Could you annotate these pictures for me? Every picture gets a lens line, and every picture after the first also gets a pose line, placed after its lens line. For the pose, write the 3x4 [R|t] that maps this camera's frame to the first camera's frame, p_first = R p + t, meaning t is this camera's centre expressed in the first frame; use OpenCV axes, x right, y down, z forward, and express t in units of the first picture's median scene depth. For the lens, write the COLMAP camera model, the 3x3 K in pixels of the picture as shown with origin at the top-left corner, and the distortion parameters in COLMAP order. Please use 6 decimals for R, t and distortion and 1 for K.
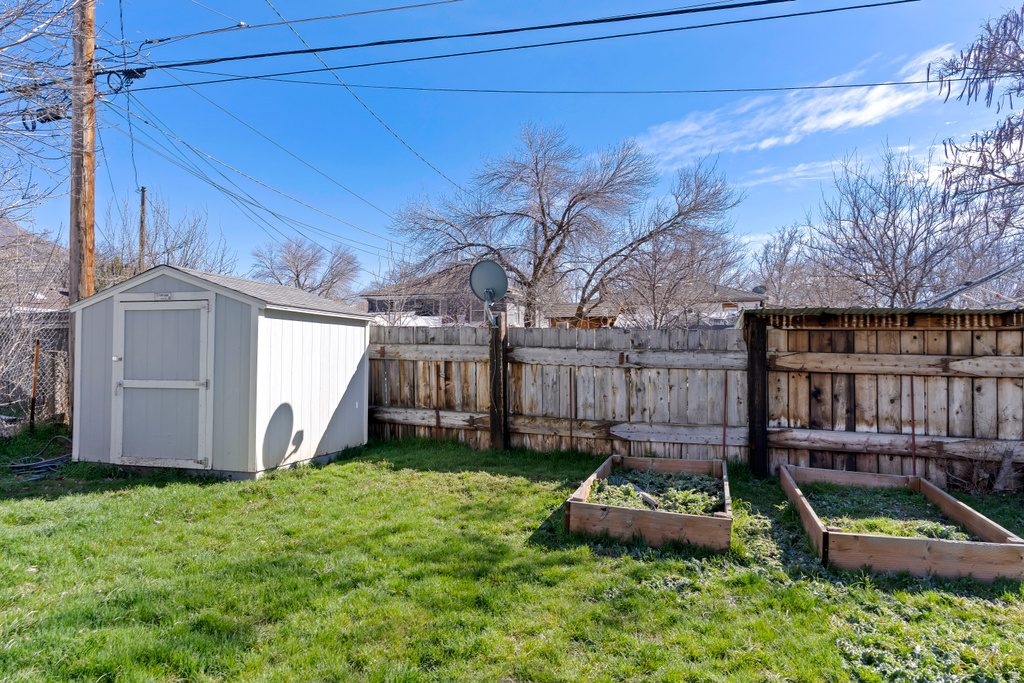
lens RADIAL K [[696.0, 0, 510.0], [0, 696.0, 343.4], [0, 0, 1]] dist [0.023865, 0.001324]
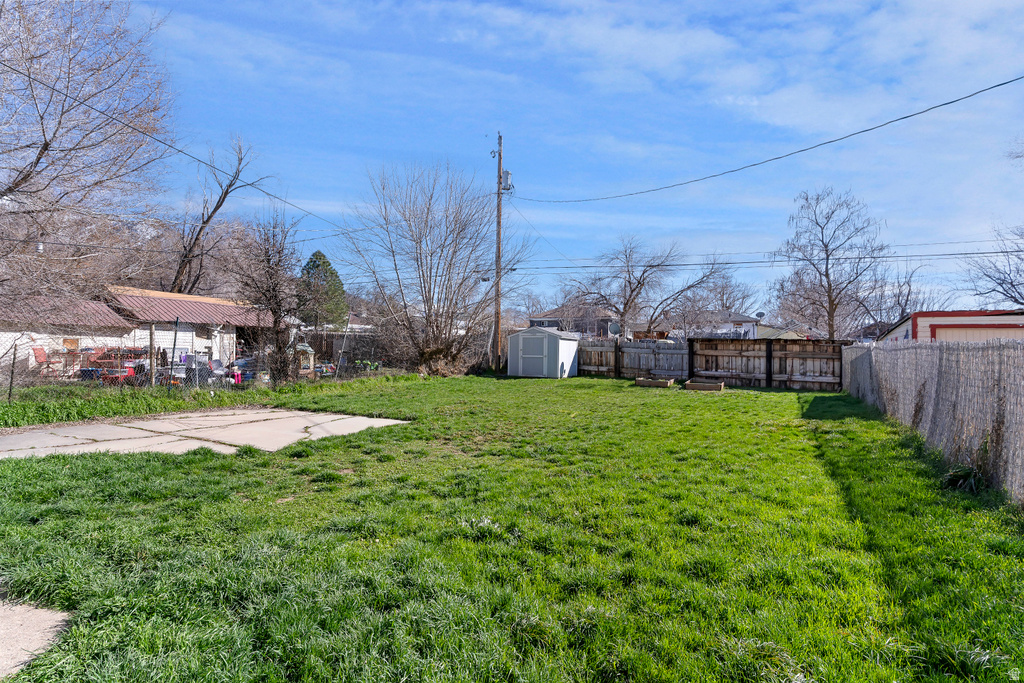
lens RADIAL K [[527.7, 0, 517.0], [0, 527.7, 340.6], [0, 0, 1]] dist [0.003836, 0.002354]
pose [[0.987234, 0.005094, -0.159194, -0.089435], [-0.006033, 0.999967, -0.005416, -0.011828], [0.159162, 0.006307, 0.987232, -1.655643]]
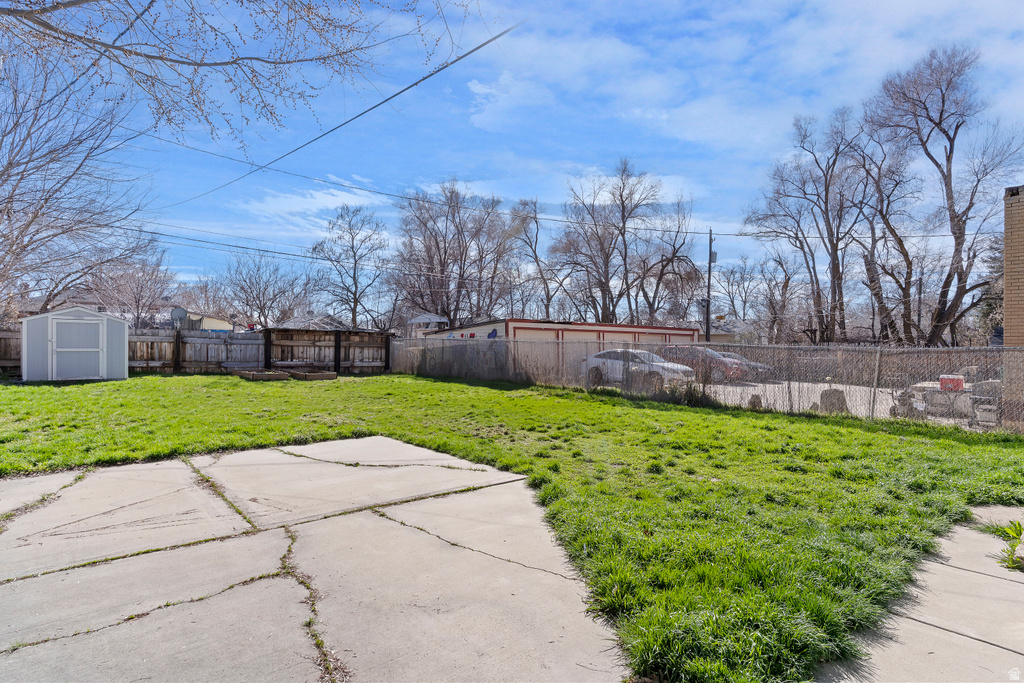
lens RADIAL K [[527.7, 0, 509.9], [0, 527.7, 343.9], [0, 0, 1]] dist [0.003836, 0.002354]
pose [[0.521514, 0.001534, 0.853242, -1.155006], [-0.018212, 0.999791, 0.009334, -0.012467], [-0.853049, -0.020407, 0.521432, -1.287488]]
